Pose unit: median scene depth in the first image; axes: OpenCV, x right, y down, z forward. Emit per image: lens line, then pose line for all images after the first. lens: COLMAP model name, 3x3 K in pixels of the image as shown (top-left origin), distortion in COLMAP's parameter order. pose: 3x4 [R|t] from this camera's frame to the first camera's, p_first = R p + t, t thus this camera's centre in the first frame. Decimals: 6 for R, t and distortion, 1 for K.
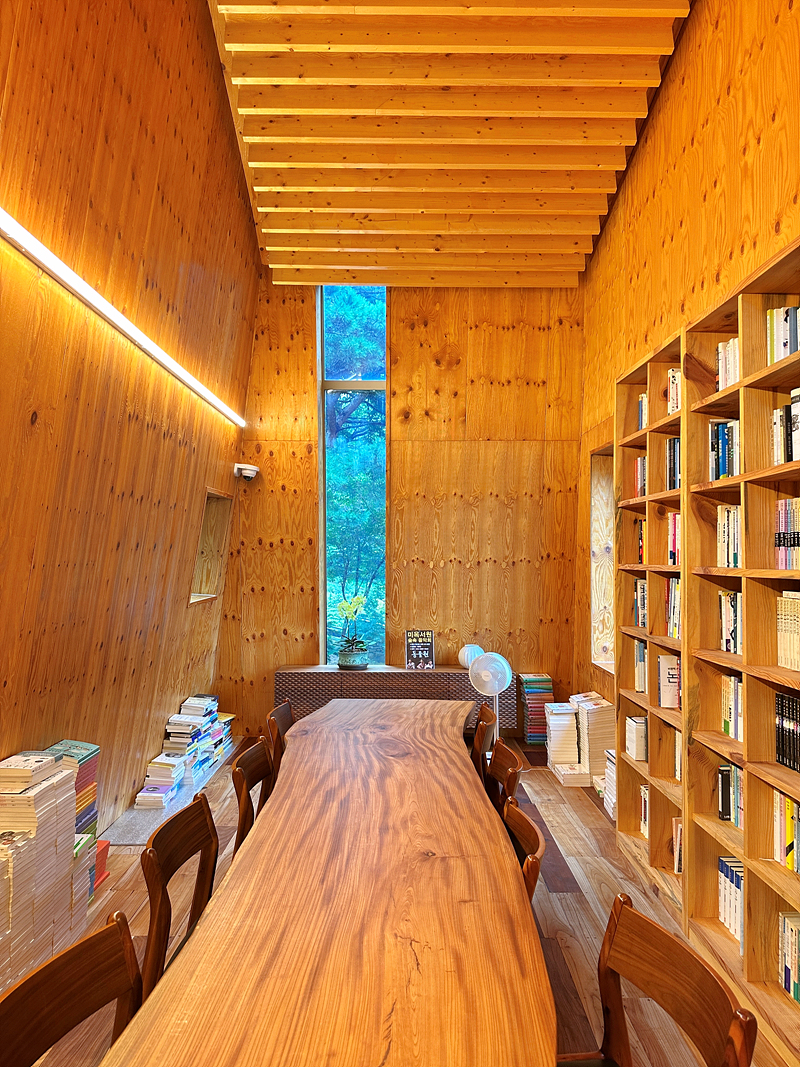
lens RADIAL K [[750.7, 0, 400.0], [0, 750.7, 533.5], [0, 0, 1]] dist [0.149803, -0.246355]
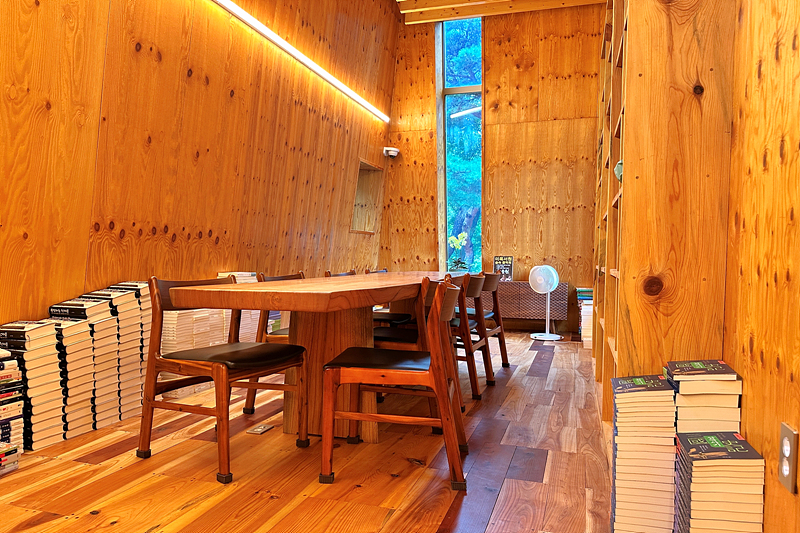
lens RADIAL K [[573.2, 0, 398.6], [0, 573.2, 297.3], [0, 0, 1]] dist [0.158241, -0.359933]
pose [[0.948645, 0.023254, -0.315486, 0.194700], [0.003241, 0.996528, 0.083196, 0.117281], [0.316325, -0.079946, 0.945276, -0.150625]]
